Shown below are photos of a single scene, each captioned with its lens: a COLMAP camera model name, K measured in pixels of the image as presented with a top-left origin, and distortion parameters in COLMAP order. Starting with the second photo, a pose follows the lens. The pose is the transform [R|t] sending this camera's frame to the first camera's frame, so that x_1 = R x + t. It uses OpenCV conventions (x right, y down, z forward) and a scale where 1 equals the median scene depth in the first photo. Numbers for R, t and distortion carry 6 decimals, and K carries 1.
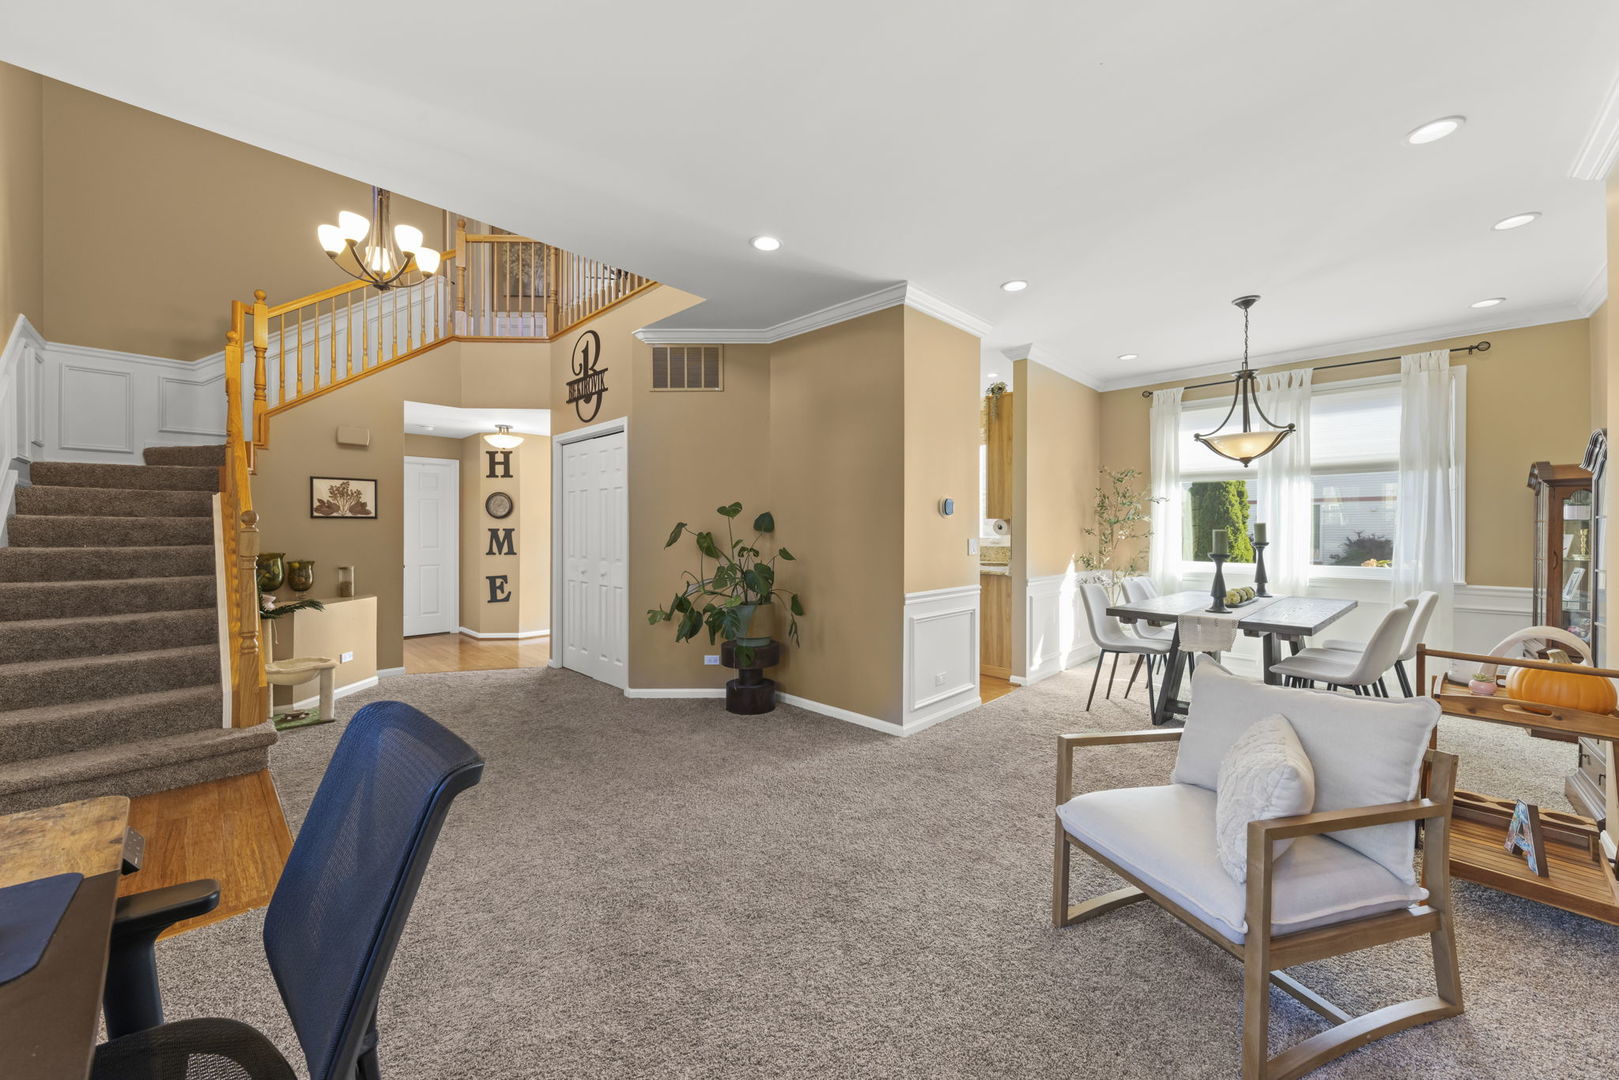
lens RADIAL K [[608.6, 0, 829.0], [0, 608.6, 521.7], [0, 0, 1]] dist [0.002103, 0.000000]
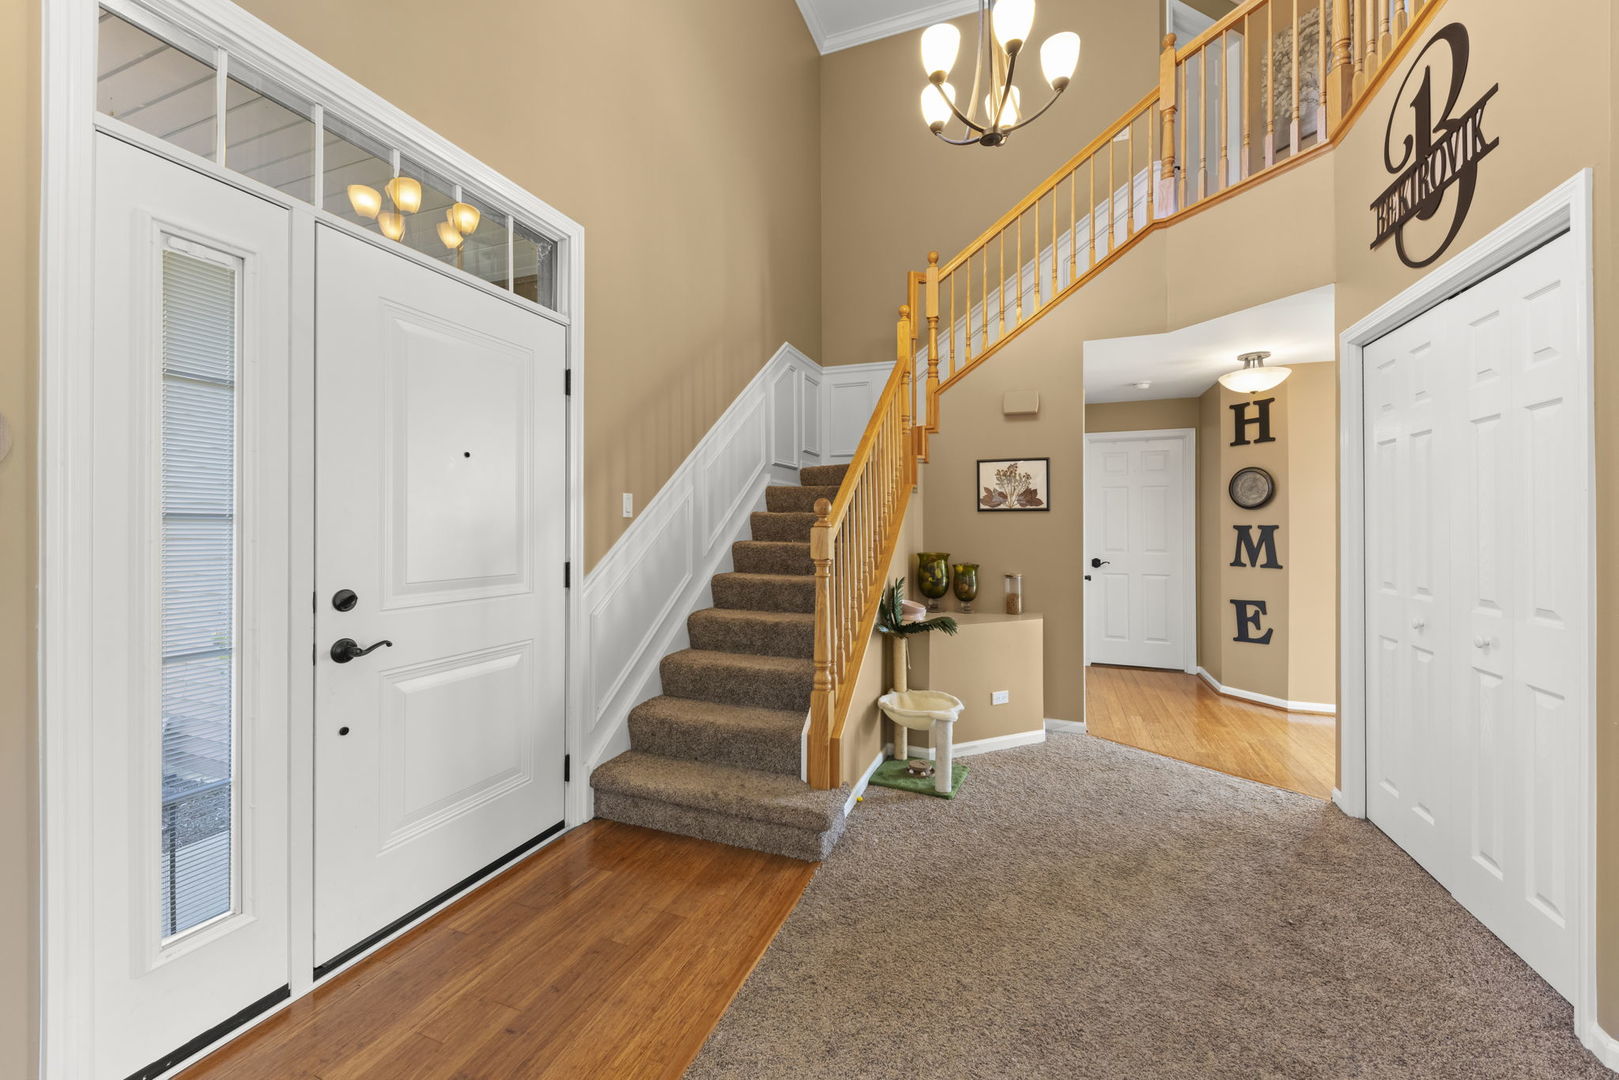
lens RADIAL K [[608.6, 0, 812.7], [0, 608.6, 529.3], [0, 0, 1]] dist [0.002103, 0.000000]
pose [[0.373431, -0.000042, -0.927658, -0.173116], [0.009901, 0.999943, 0.003940, 0.011542], [0.927605, -0.010656, 0.373411, 0.467044]]
